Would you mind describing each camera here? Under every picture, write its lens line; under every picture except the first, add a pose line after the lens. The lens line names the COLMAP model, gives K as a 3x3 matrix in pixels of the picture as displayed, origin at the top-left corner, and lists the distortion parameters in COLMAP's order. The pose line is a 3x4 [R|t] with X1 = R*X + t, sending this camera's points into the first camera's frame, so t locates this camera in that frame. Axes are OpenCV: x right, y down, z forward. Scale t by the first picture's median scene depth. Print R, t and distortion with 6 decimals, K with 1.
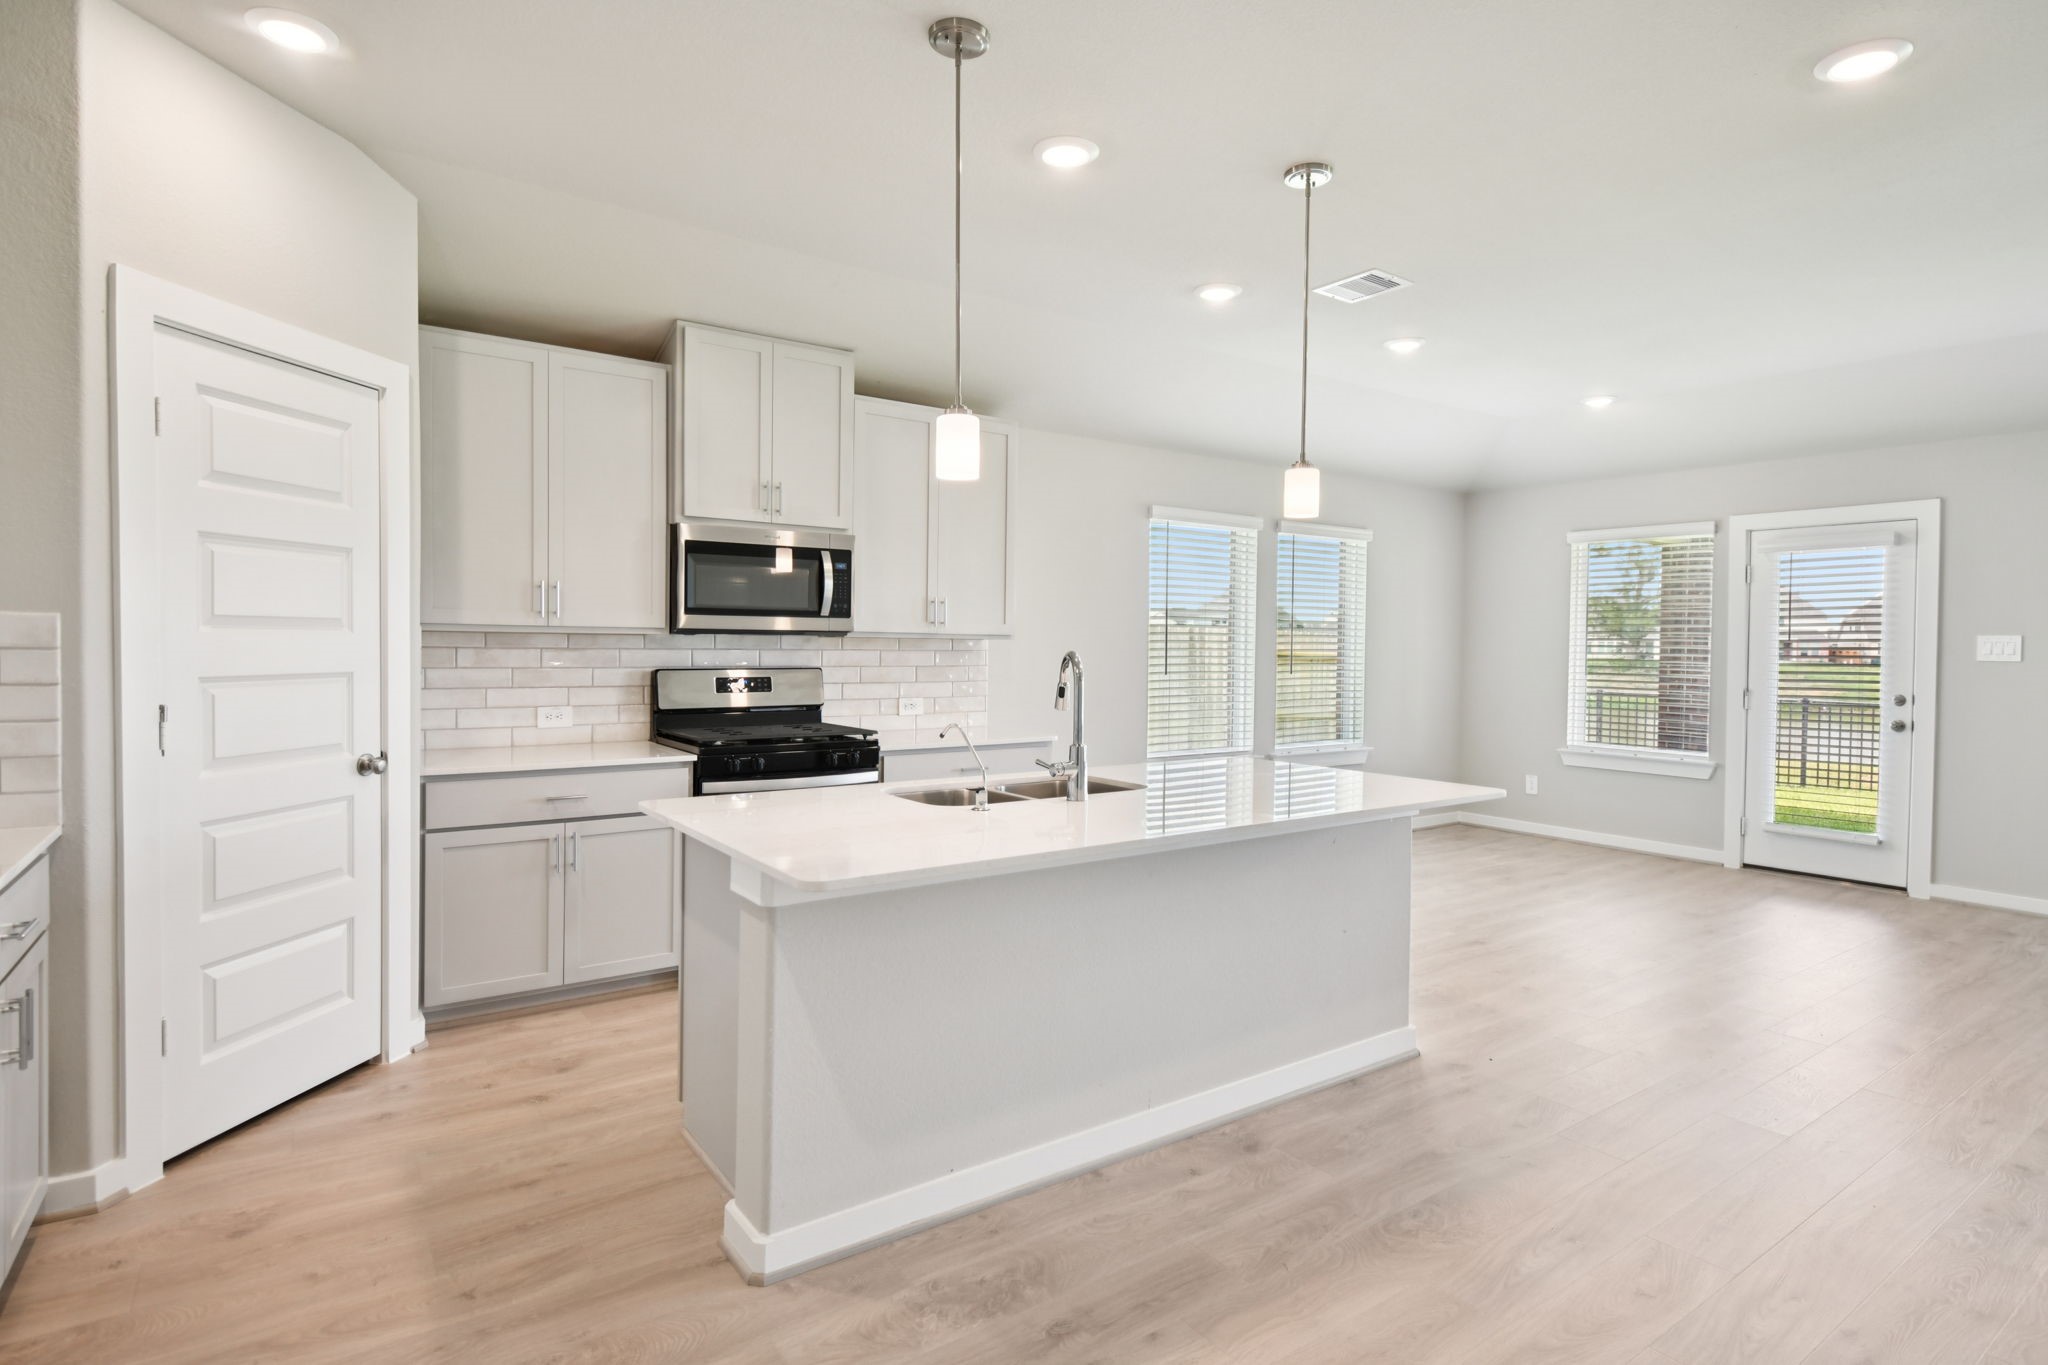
lens RADIAL K [[1062.6, 0, 1023.2], [0, 1062.6, 664.8], [0, 0, 1]] dist [-0.021572, -0.001640]
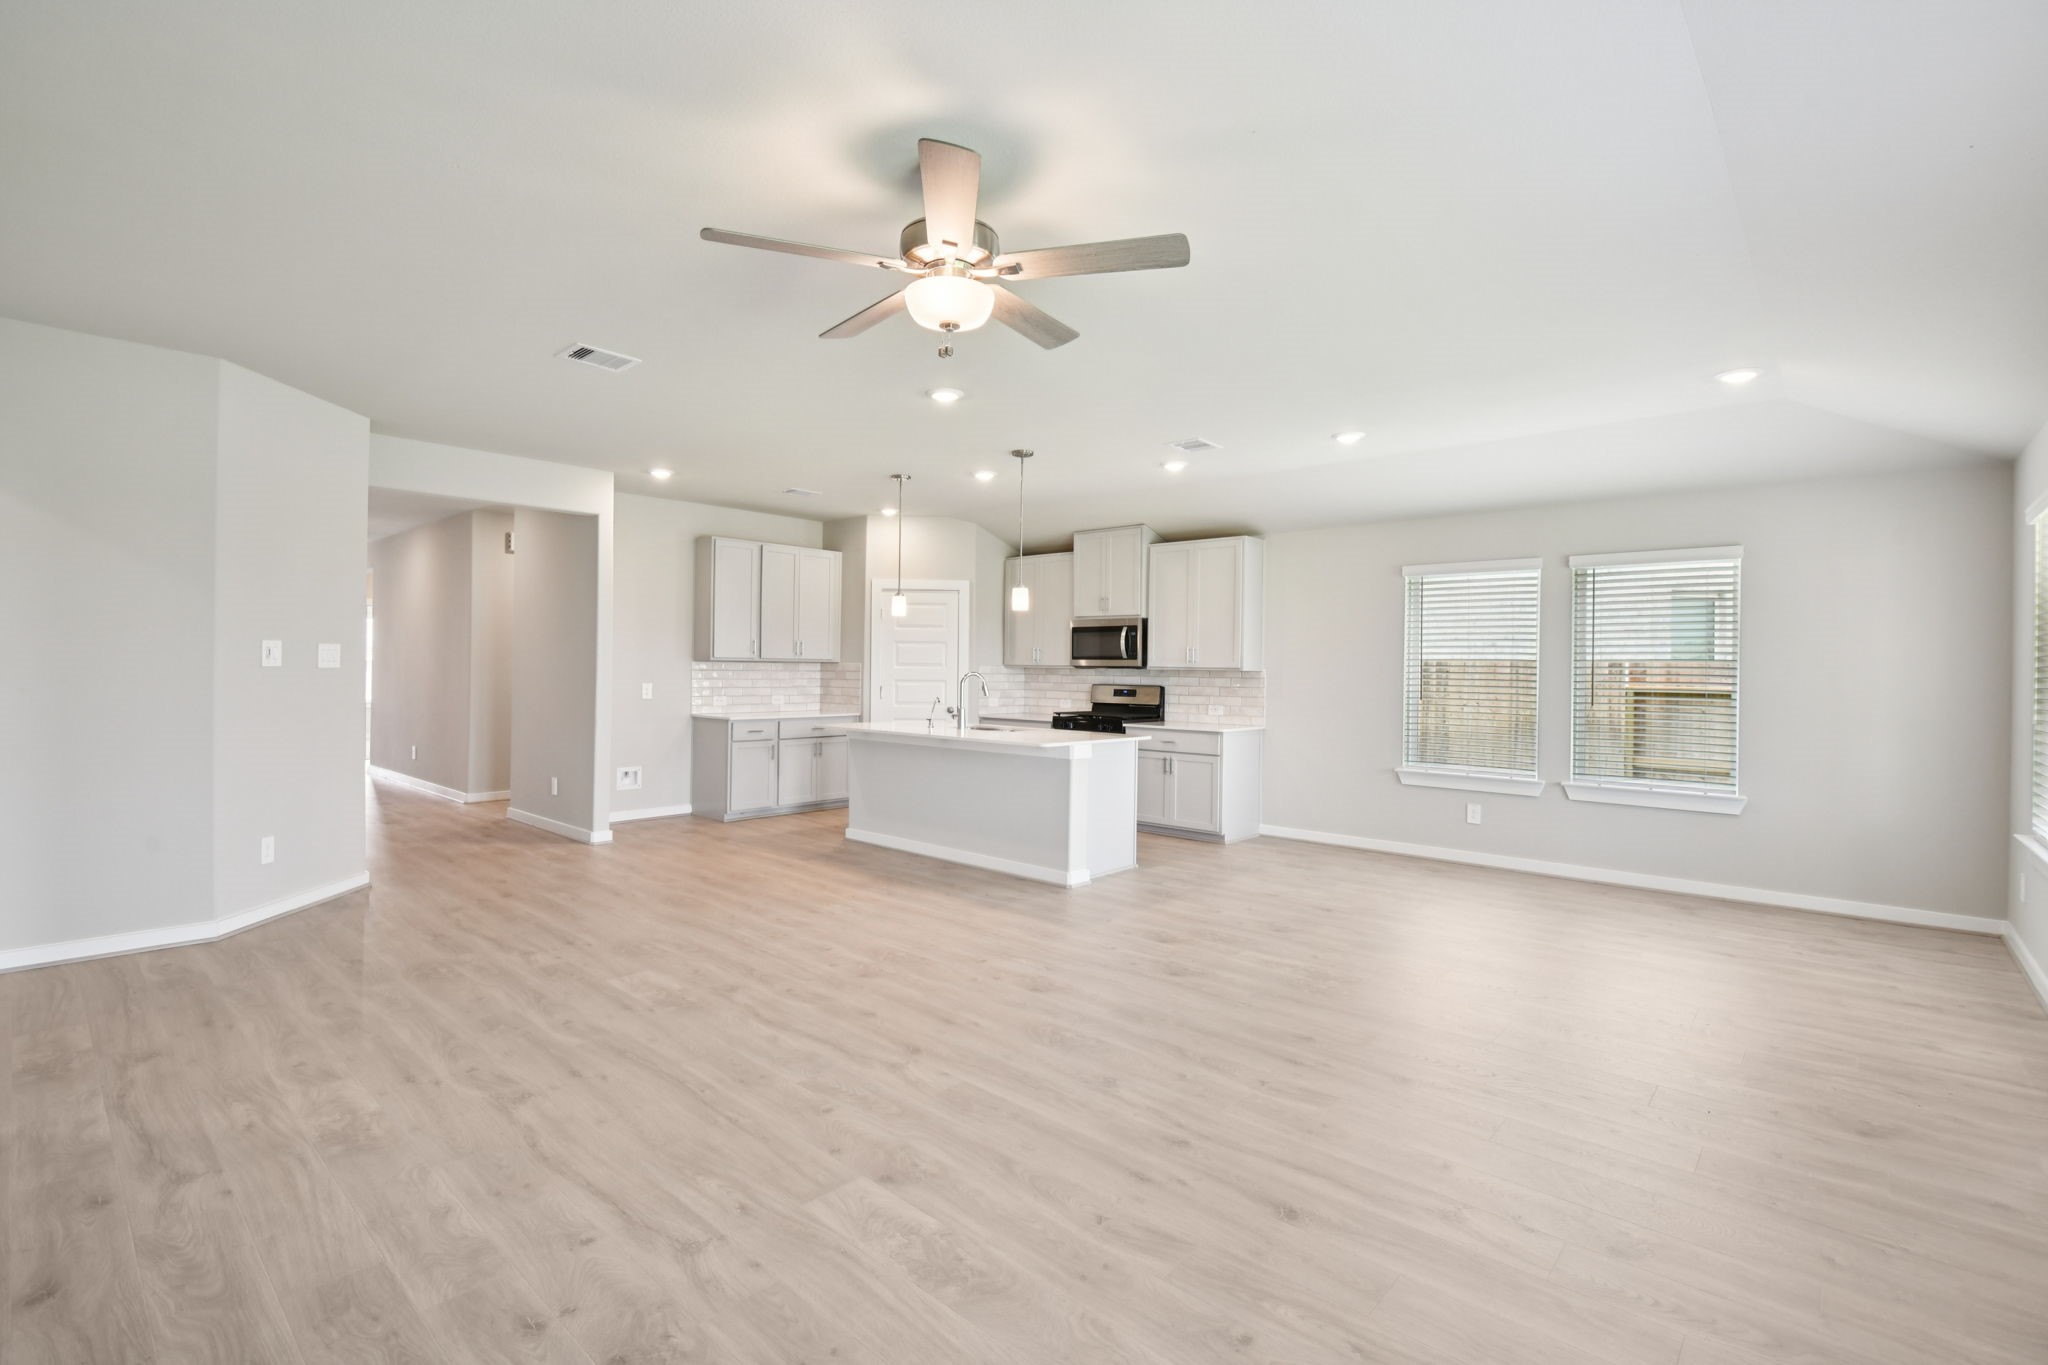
lens RADIAL K [[934.6, 0, 1022.3], [0, 934.6, 668.7], [0, 0, 1]] dist [-0.014952, -0.001014]
pose [[0.218193, -0.008836, -0.975866, 1.325602], [-0.032460, 0.999340, -0.016306, 0.007040], [0.975366, 0.035234, 0.217762, 0.369469]]
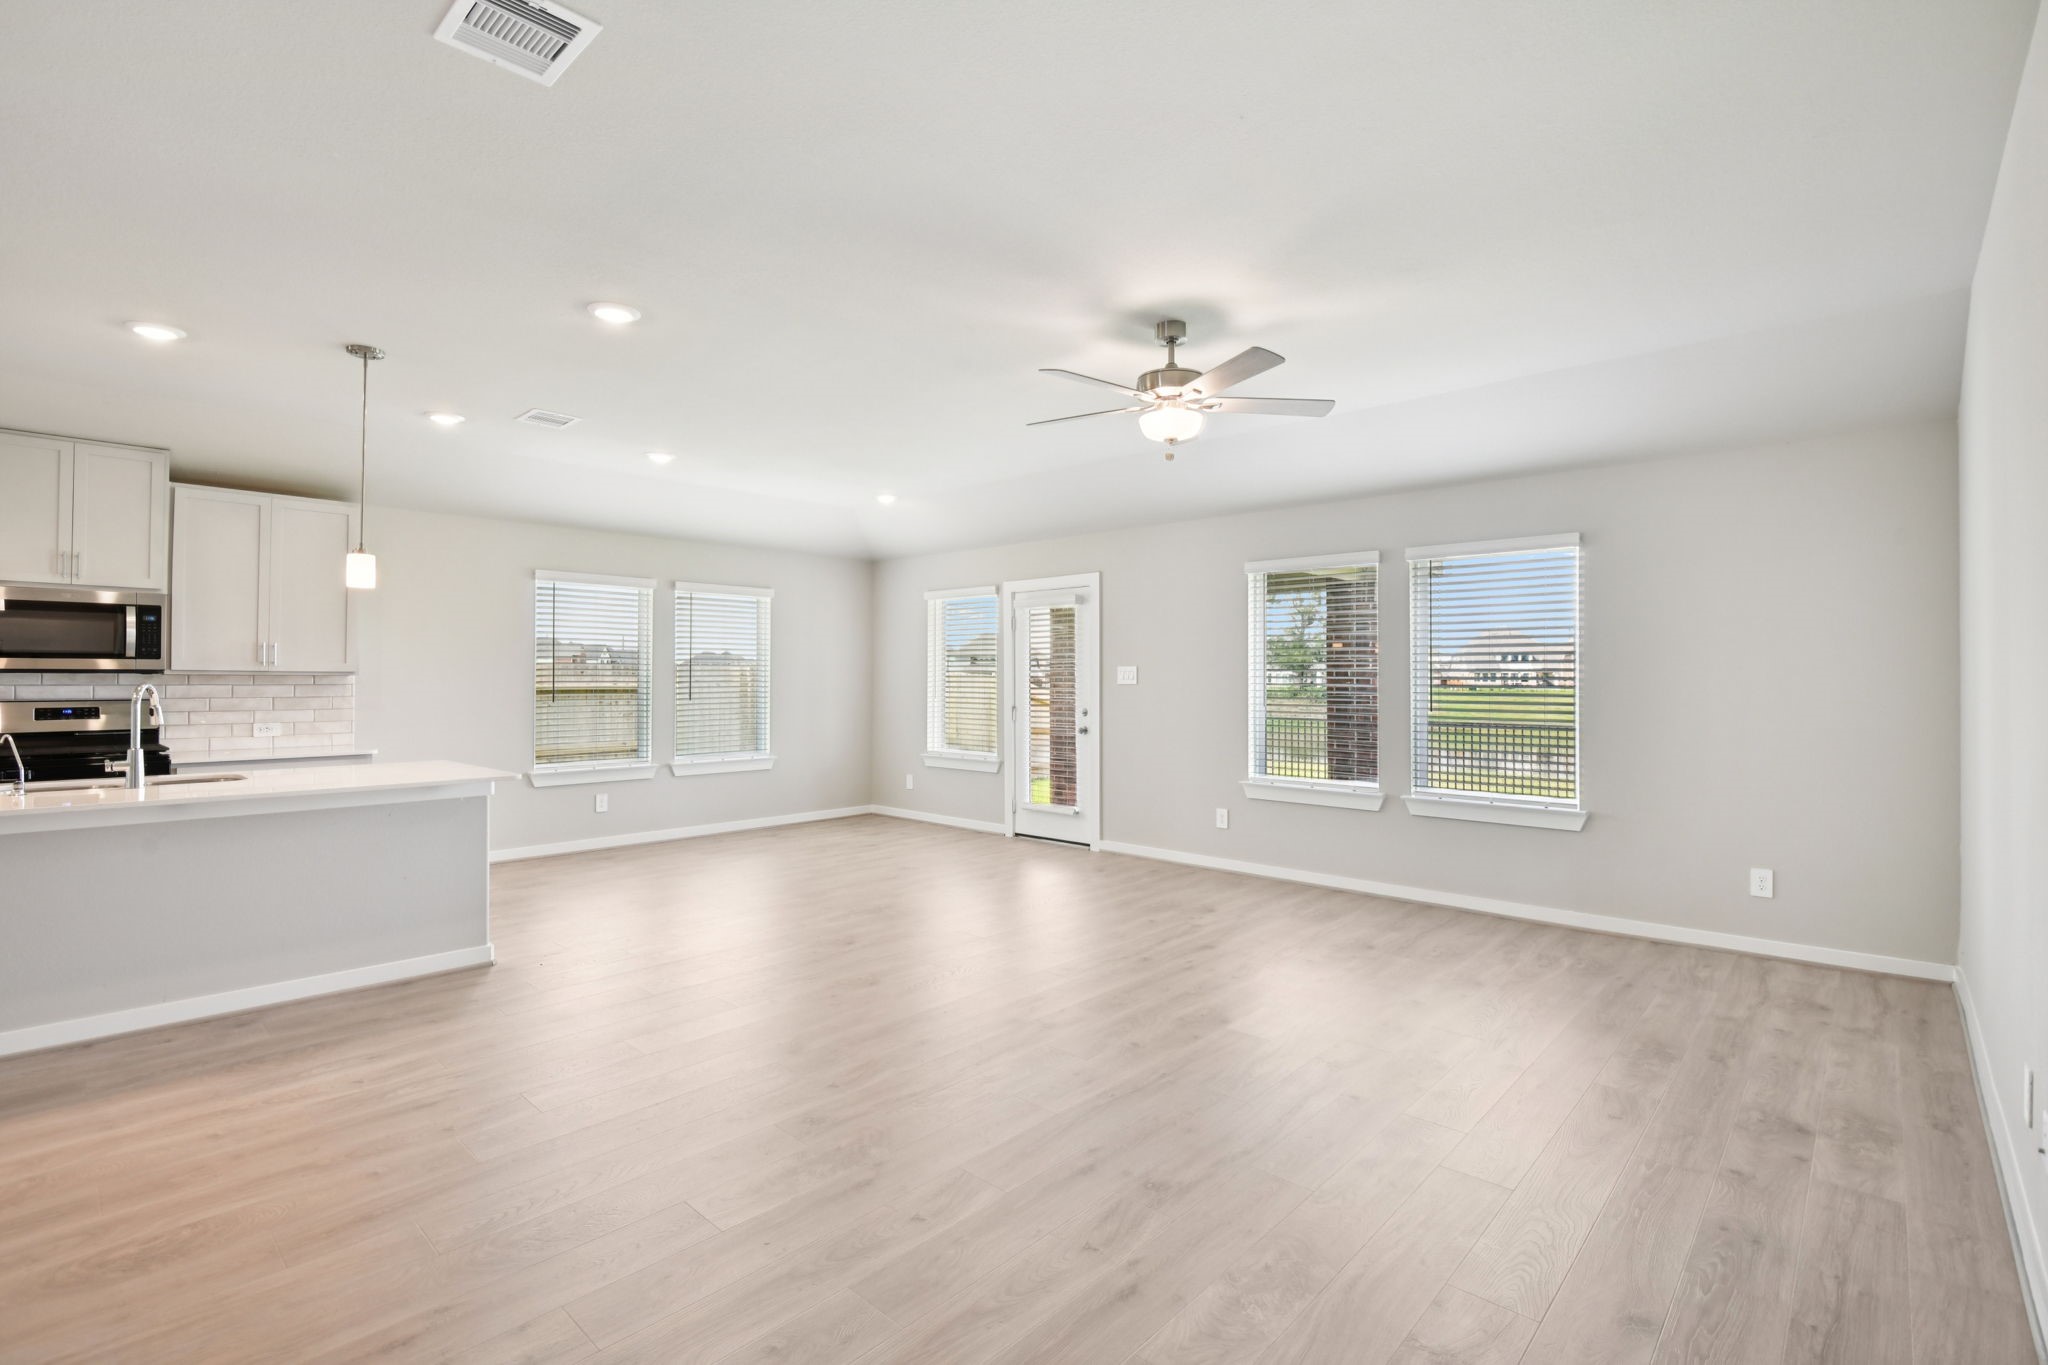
lens RADIAL K [[934.6, 0, 1022.3], [0, 934.6, 668.7], [0, 0, 1]] dist [-0.014952, -0.001014]
pose [[0.977890, -0.007428, 0.208987, 0.546629], [0.013926, 0.999464, -0.029635, 0.012328], [-0.208654, 0.031891, 0.977469, -0.257055]]
